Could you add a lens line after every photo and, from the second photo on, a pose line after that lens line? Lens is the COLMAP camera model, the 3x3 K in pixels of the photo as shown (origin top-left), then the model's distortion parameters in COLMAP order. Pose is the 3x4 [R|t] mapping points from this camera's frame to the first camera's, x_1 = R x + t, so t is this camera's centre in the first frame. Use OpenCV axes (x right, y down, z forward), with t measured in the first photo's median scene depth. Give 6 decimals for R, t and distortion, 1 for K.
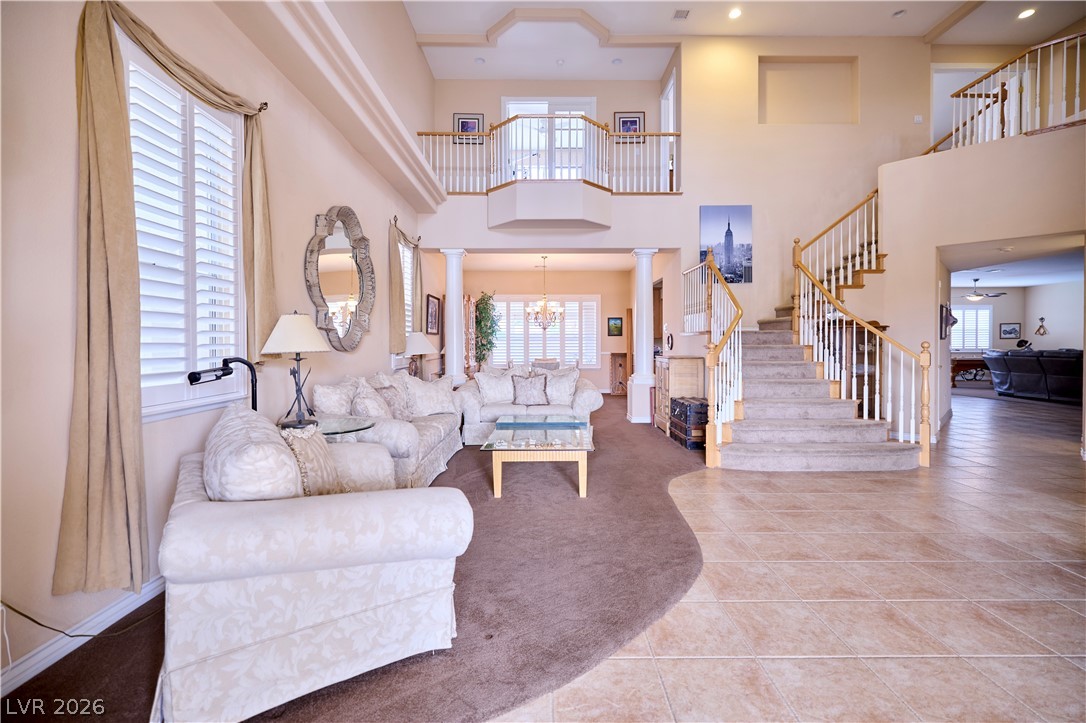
lens RADIAL K [[470.3, 0, 542.1], [0, 470.3, 353.9], [0, 0, 1]] dist [0.000457, -0.000755]
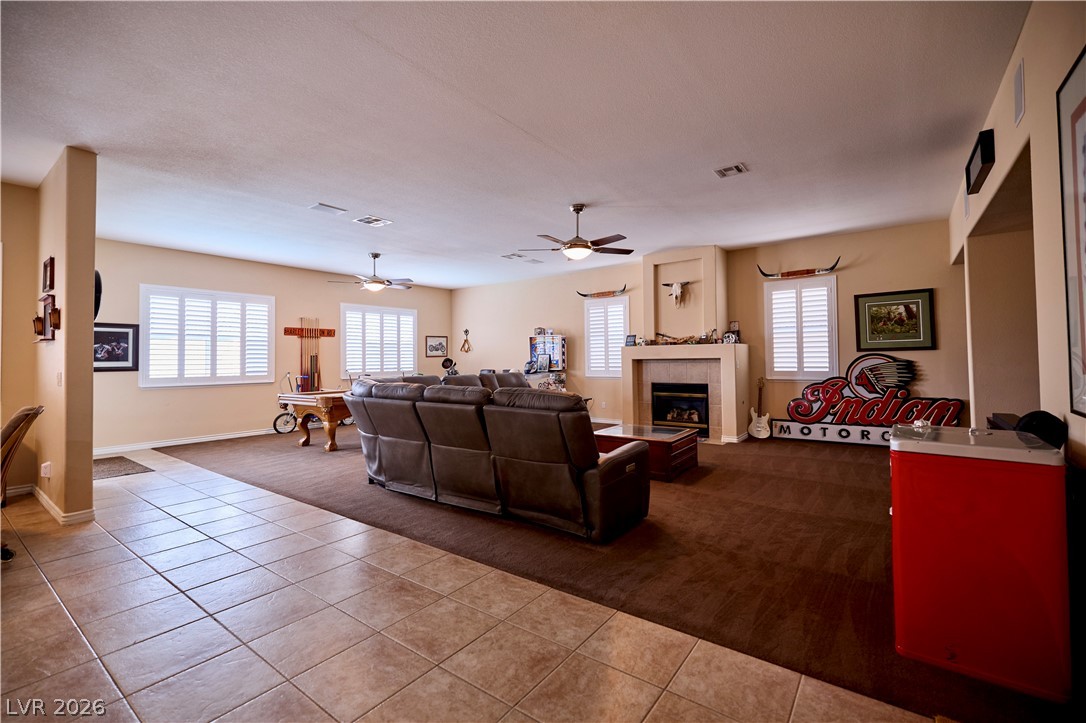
lens RADIAL K [[470.3, 0, 545.0], [0, 470.3, 357.9], [0, 0, 1]] dist [0.000457, -0.000755]
pose [[0.600018, -0.000741, 0.799986, 0.528653], [0.026971, 0.999450, -0.019304, -0.012689], [-0.799531, 0.033159, 0.599708, 0.440847]]
